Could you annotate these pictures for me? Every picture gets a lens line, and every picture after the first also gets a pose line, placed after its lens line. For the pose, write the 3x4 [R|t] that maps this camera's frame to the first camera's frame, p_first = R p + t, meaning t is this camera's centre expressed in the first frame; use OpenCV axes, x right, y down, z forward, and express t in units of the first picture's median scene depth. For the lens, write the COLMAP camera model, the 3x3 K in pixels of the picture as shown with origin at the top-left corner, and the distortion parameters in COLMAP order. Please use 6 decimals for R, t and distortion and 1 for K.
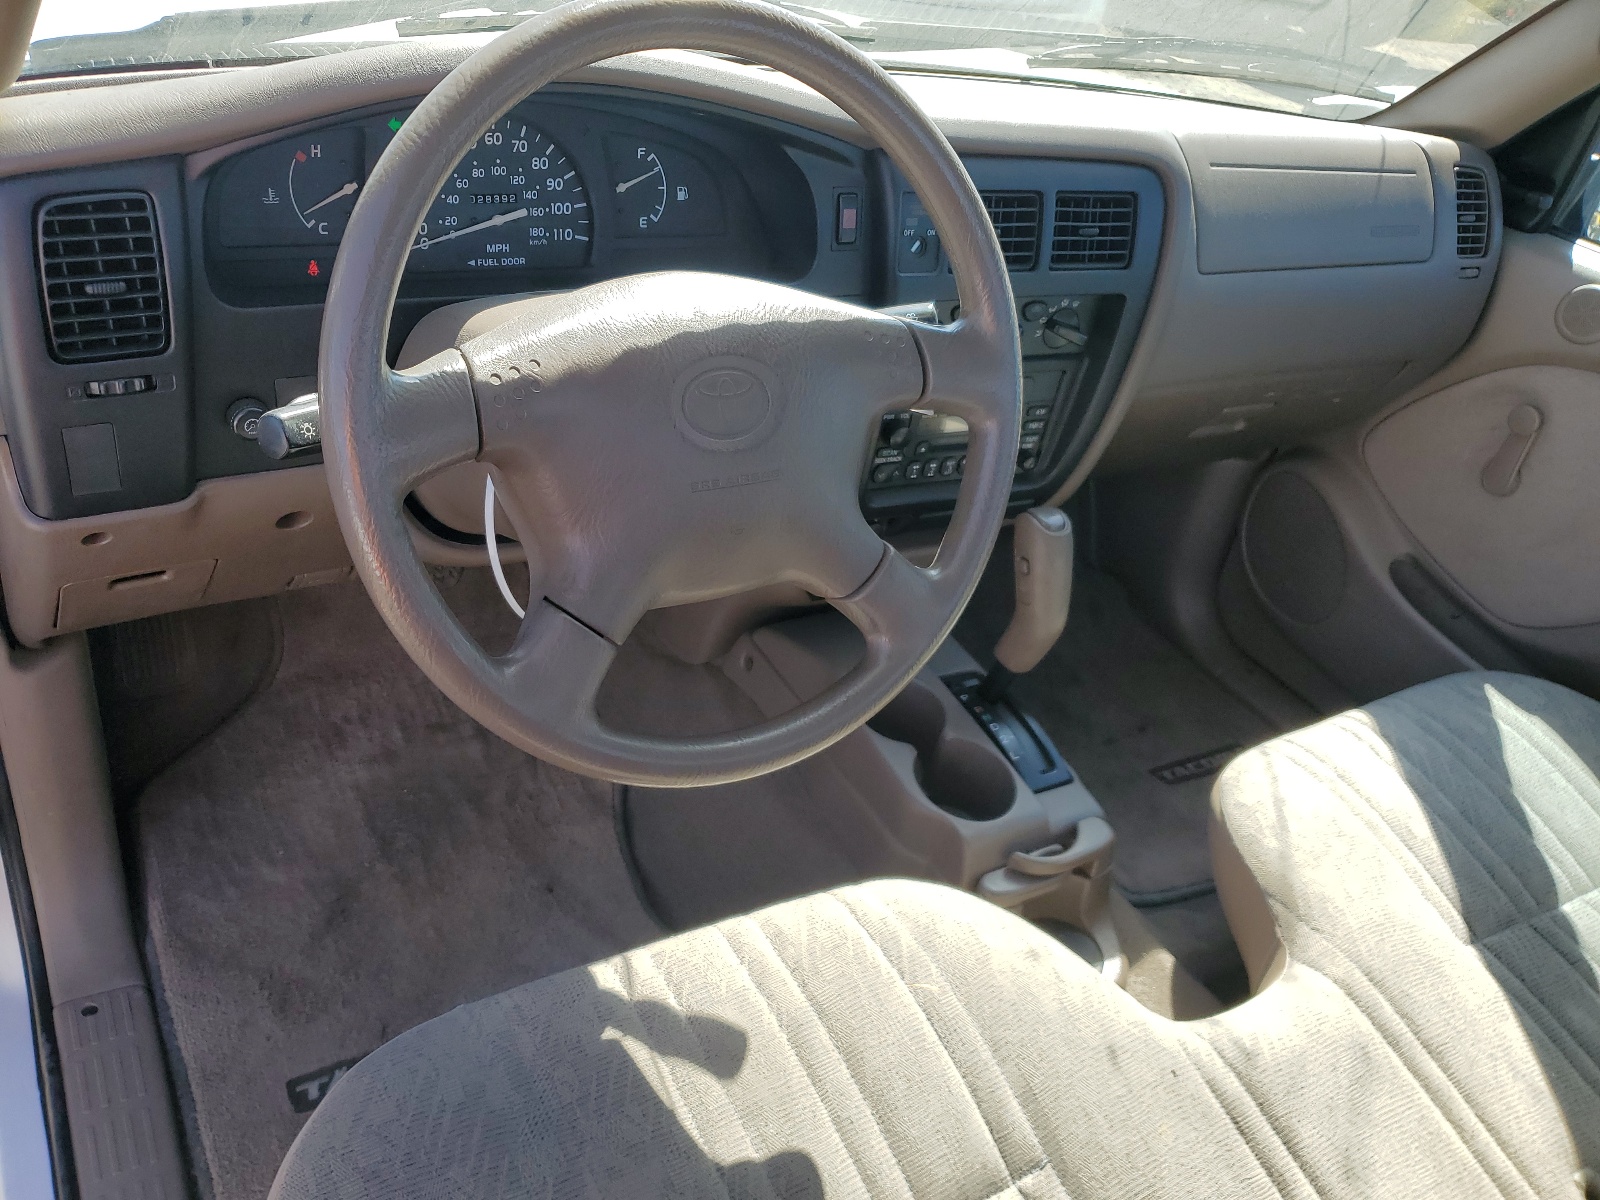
lens RADIAL K [[1291.4, 0, 800.0], [0, 1291.4, 600.0], [0, 0, 1]] dist [0.012549, 0.008587]
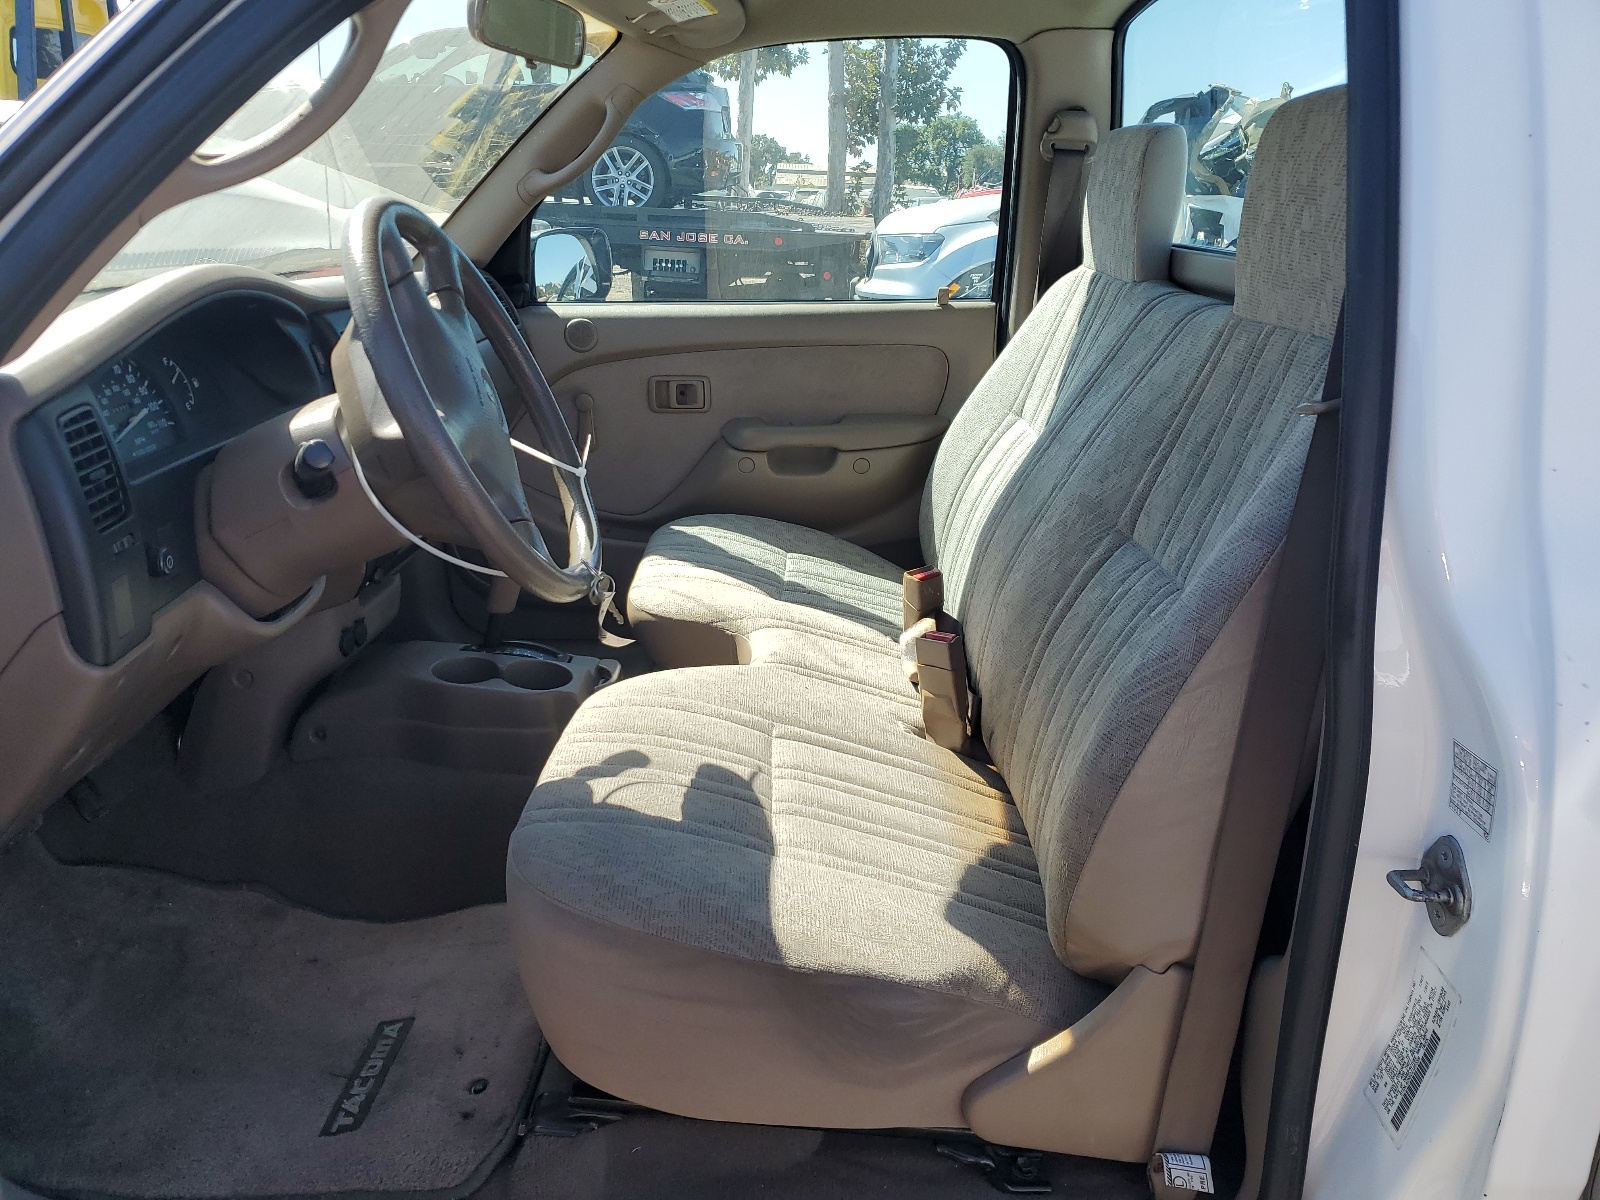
lens RADIAL K [[1291.4, 0, 800.0], [0, 1291.4, 600.0], [0, 0, 1]] dist [0.012549, 0.008587]
pose [[0.498295, -0.412590, 0.762542, -0.923591], [0.557785, 0.825888, 0.082371, 0.125669], [-0.663760, 0.384290, 0.641673, -0.234394]]
